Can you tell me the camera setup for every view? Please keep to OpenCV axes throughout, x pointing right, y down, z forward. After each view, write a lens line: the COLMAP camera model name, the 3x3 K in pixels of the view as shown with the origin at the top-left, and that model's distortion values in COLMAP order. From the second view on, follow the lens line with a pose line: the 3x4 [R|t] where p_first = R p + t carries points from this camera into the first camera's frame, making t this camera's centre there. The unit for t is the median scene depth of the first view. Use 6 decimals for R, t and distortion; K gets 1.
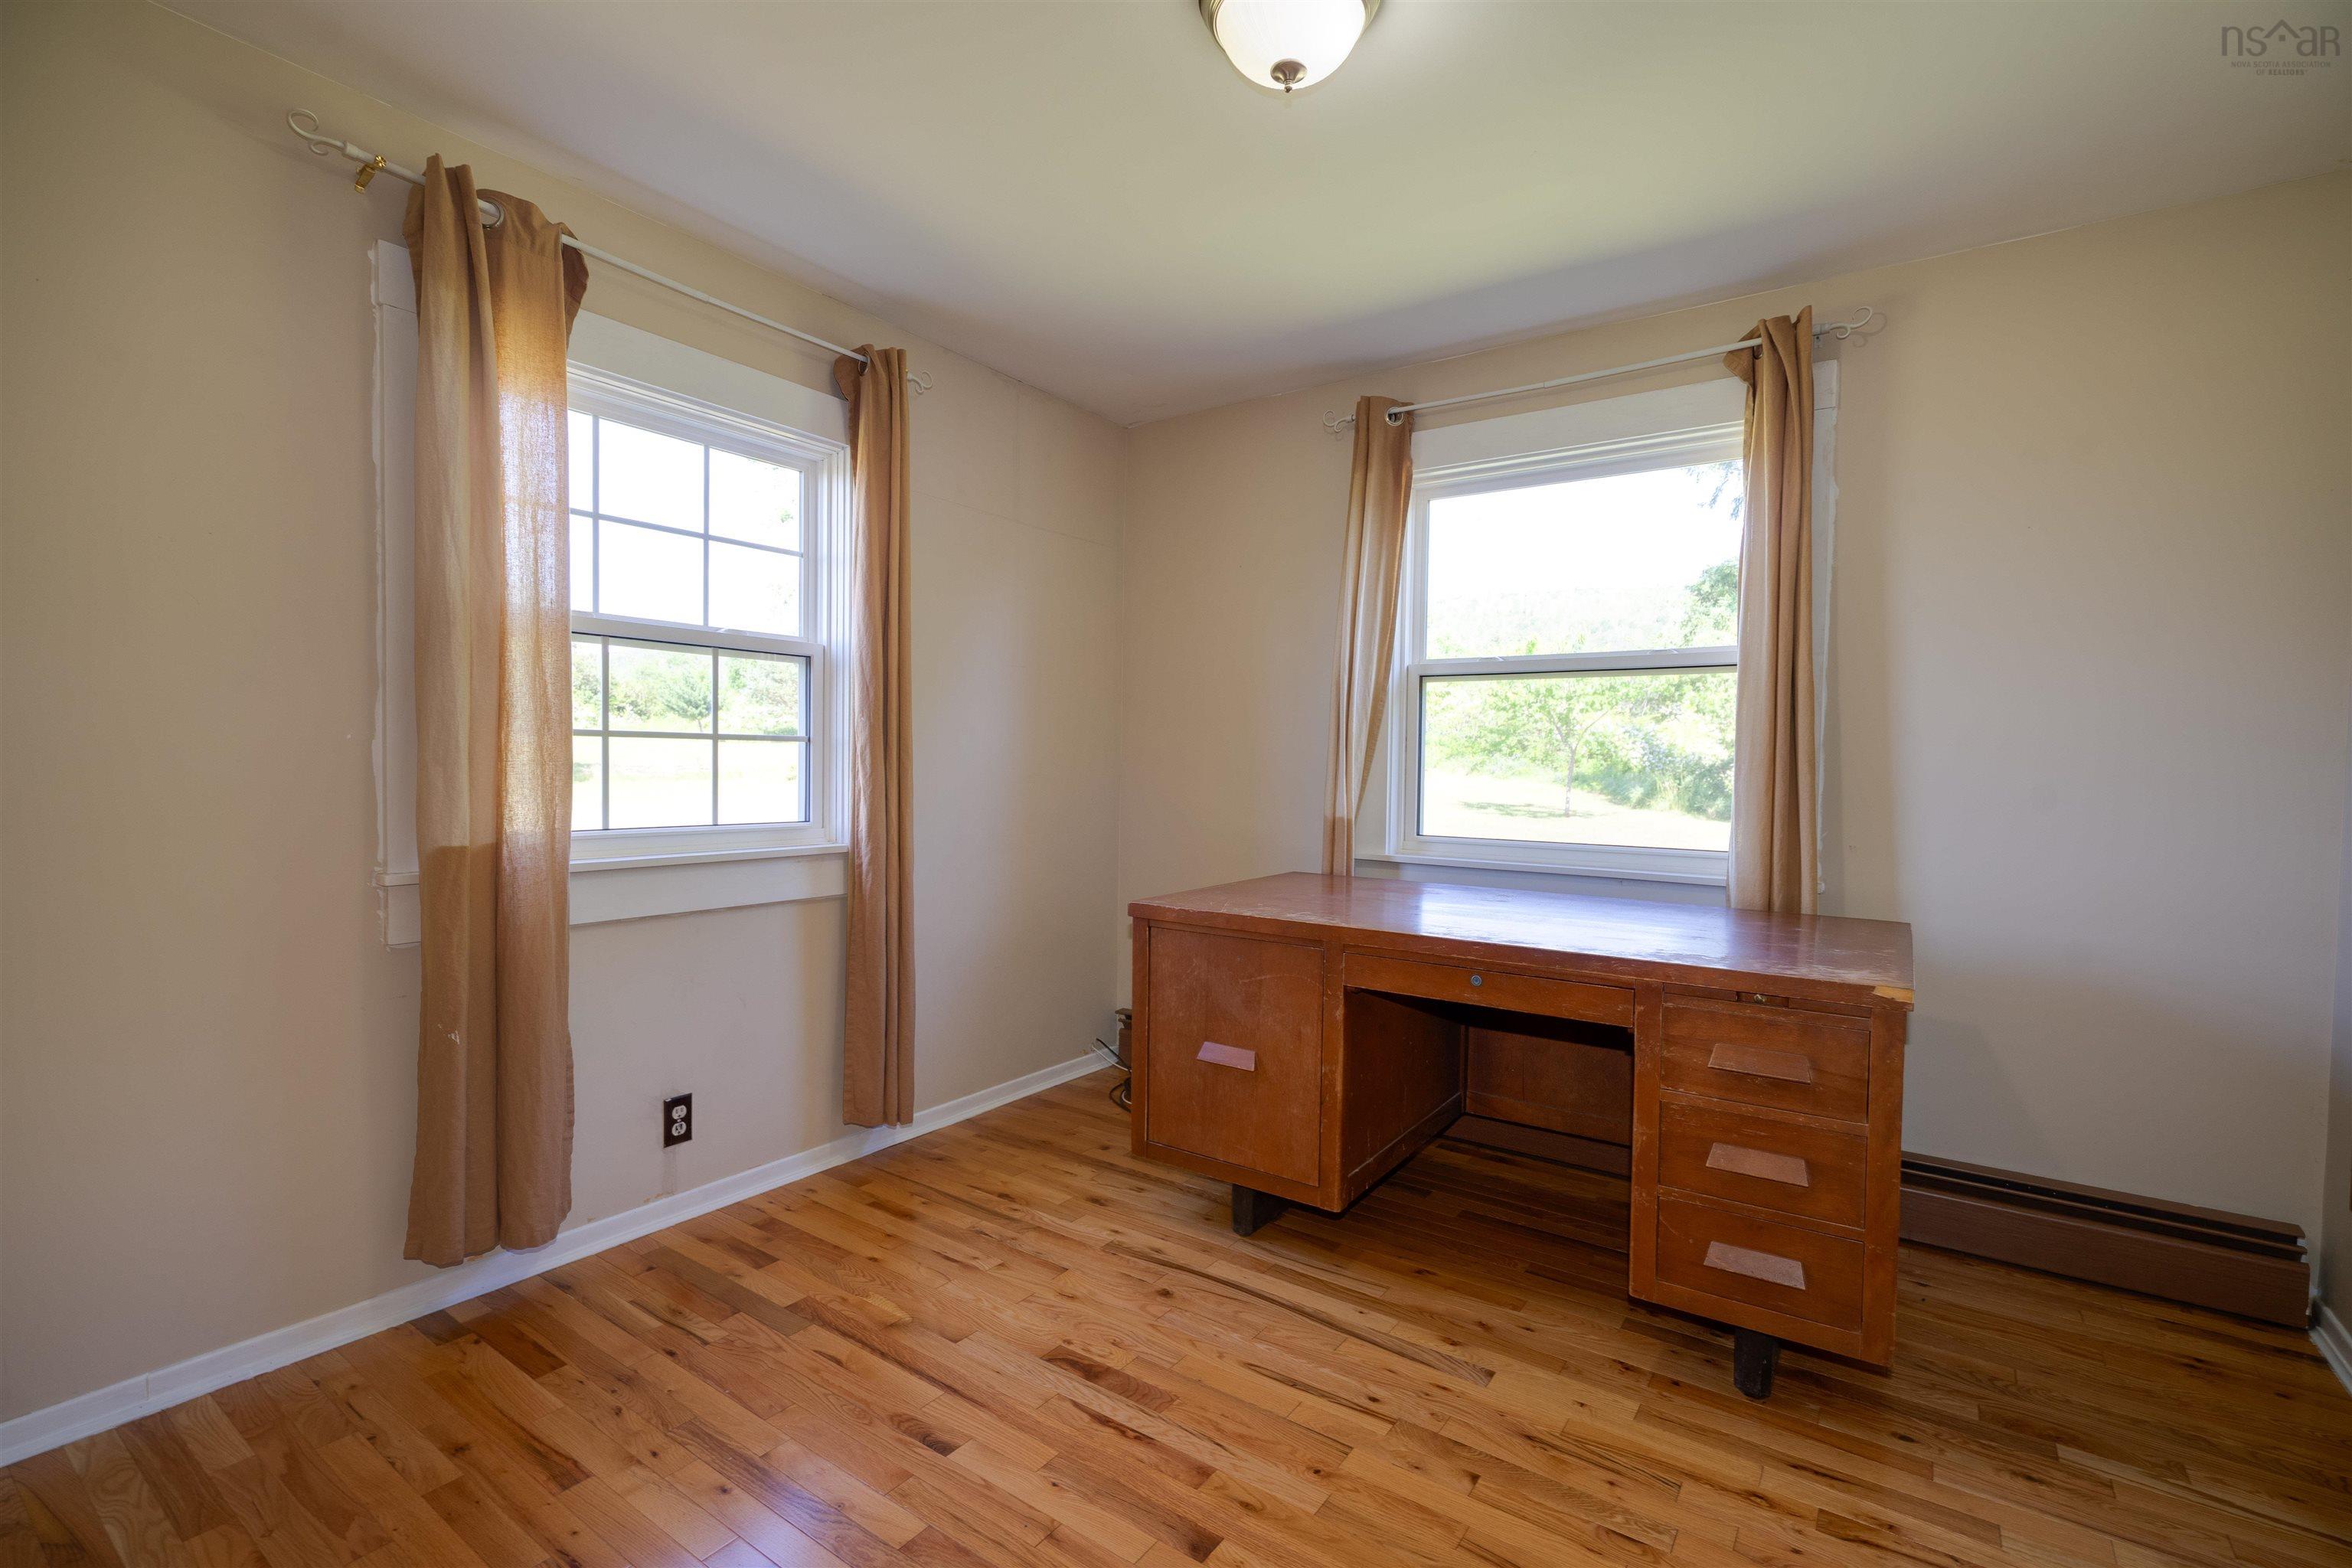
lens RADIAL K [[1068.0, 0, 1185.5], [0, 1068.0, 780.6], [0, 0, 1]] dist [-0.000986, 0.000490]
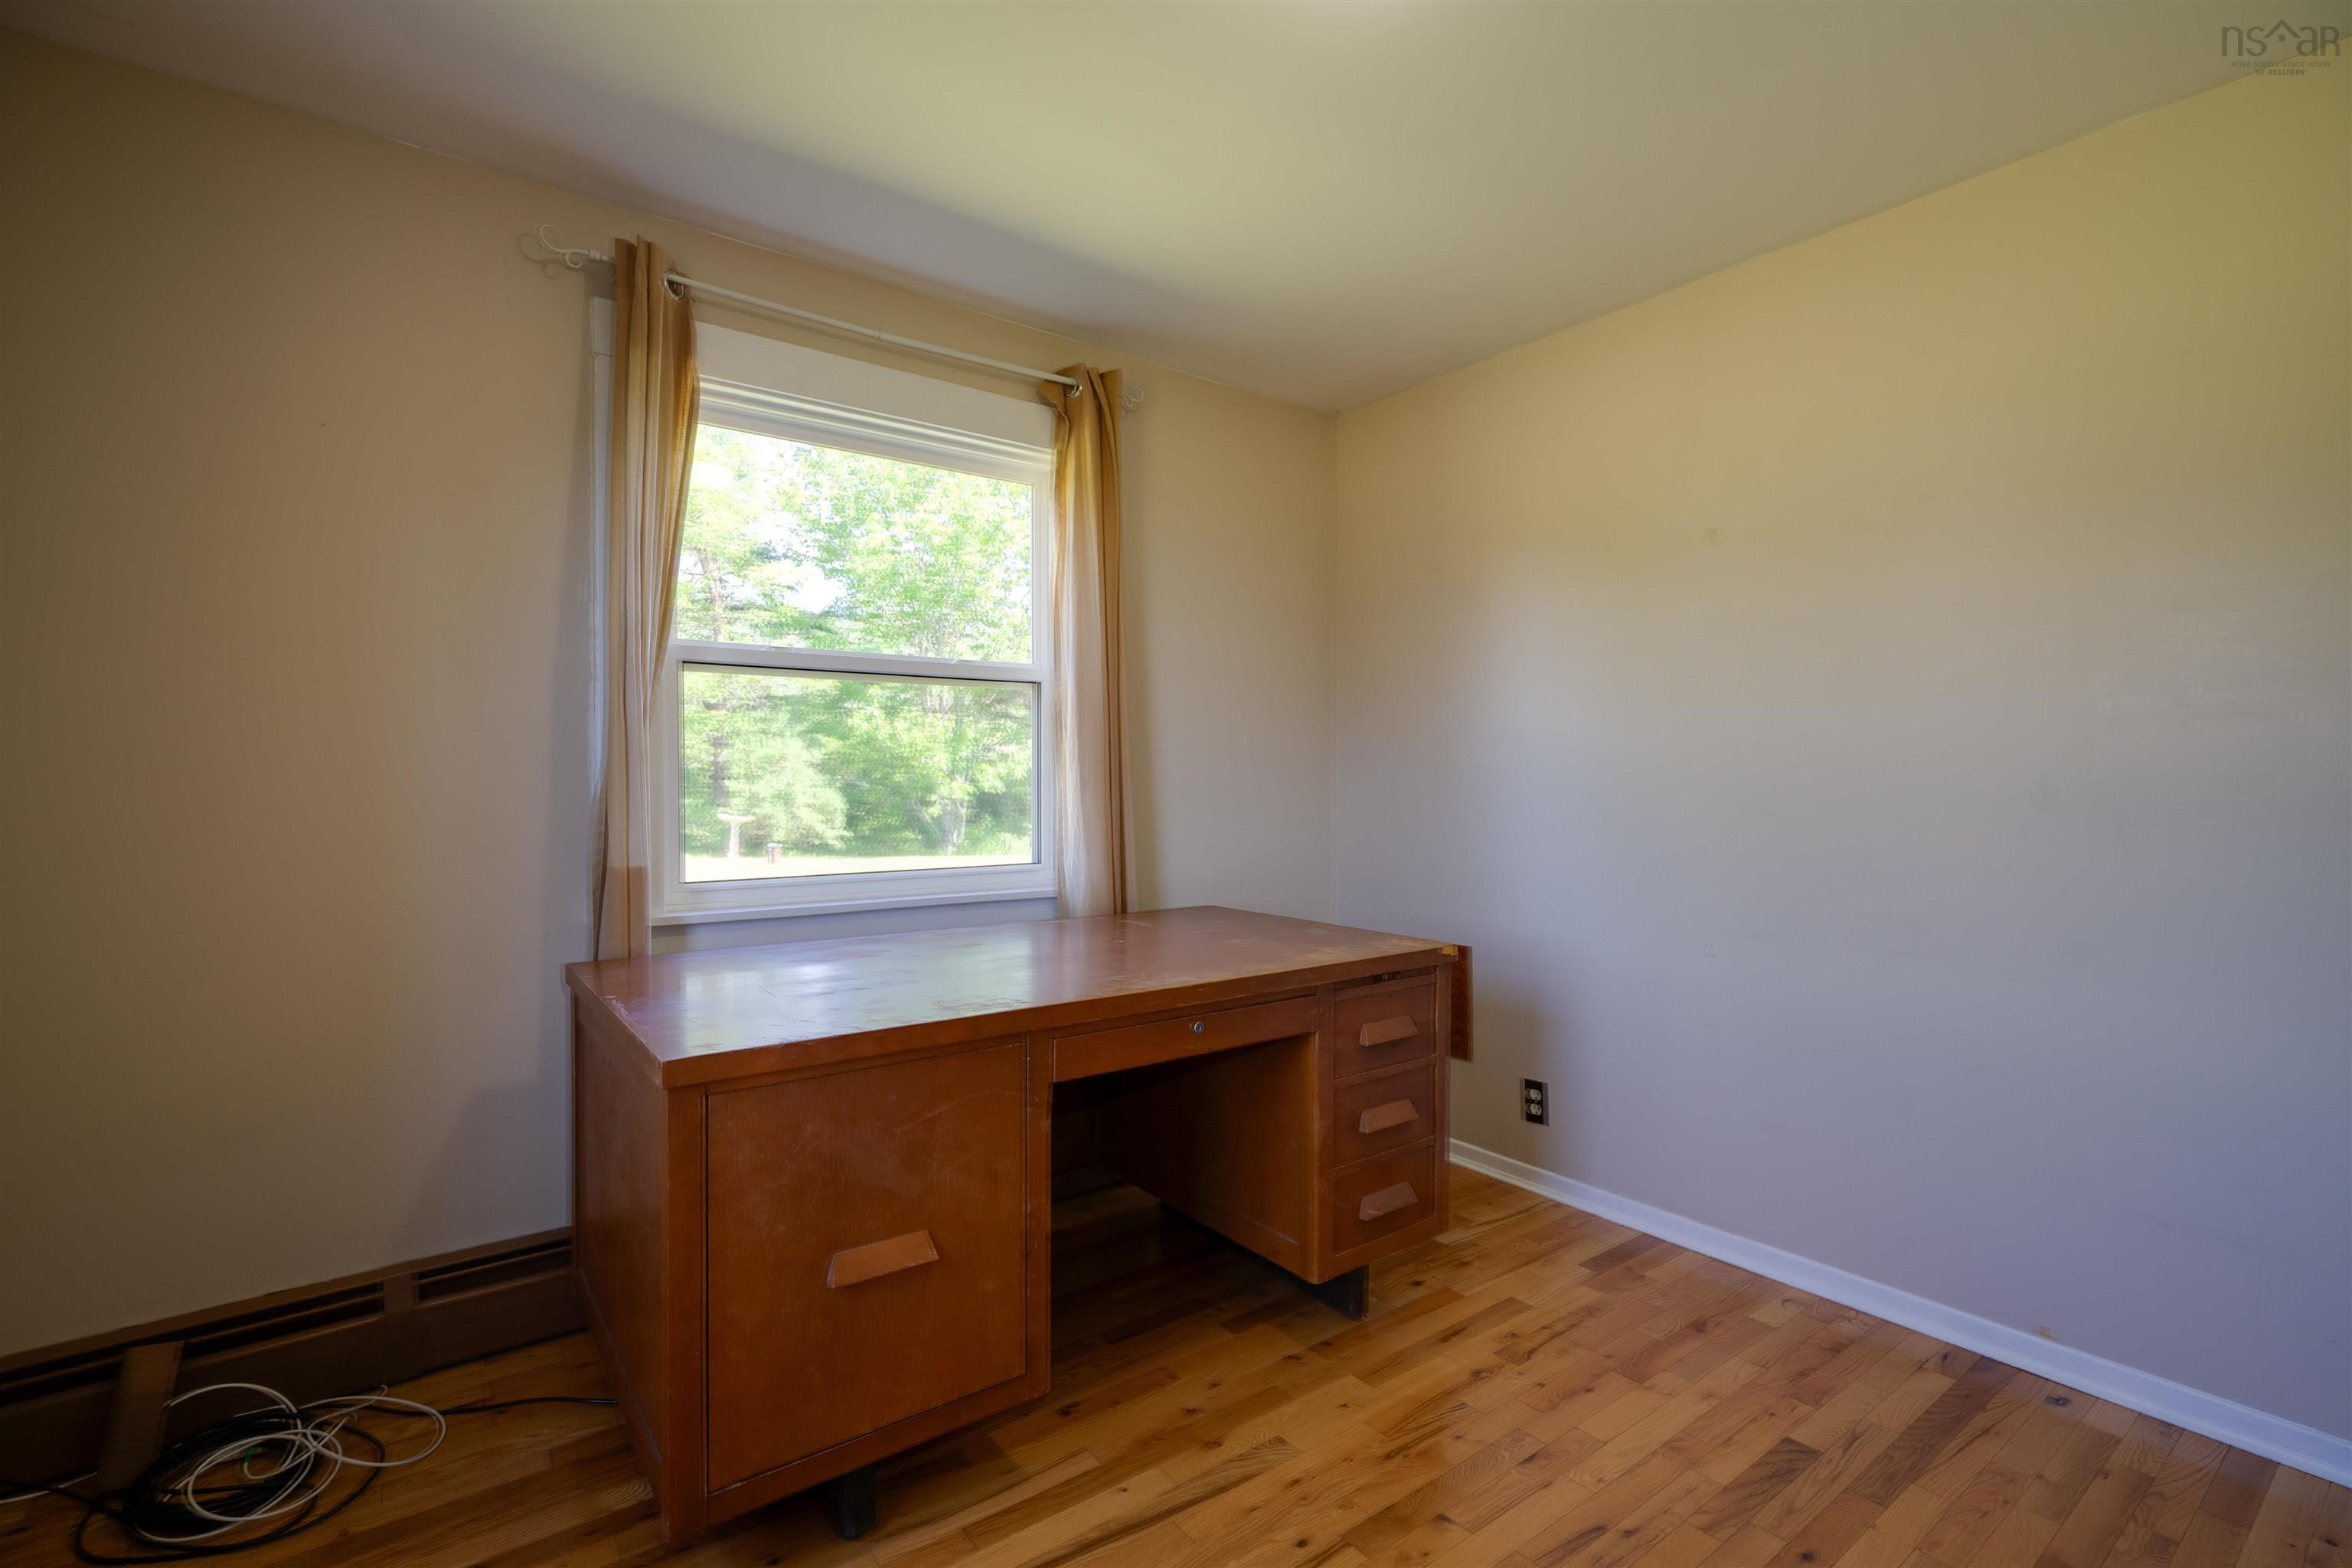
lens RADIAL K [[1068.0, 0, 1184.9], [0, 1068.0, 781.0], [0, 0, 1]] dist [-0.000986, 0.000490]
pose [[0.302543, -0.016845, 0.952987, -0.582711], [0.023846, 0.999665, 0.010100, -0.026846], [-0.952837, 0.019670, 0.302844, 0.747145]]
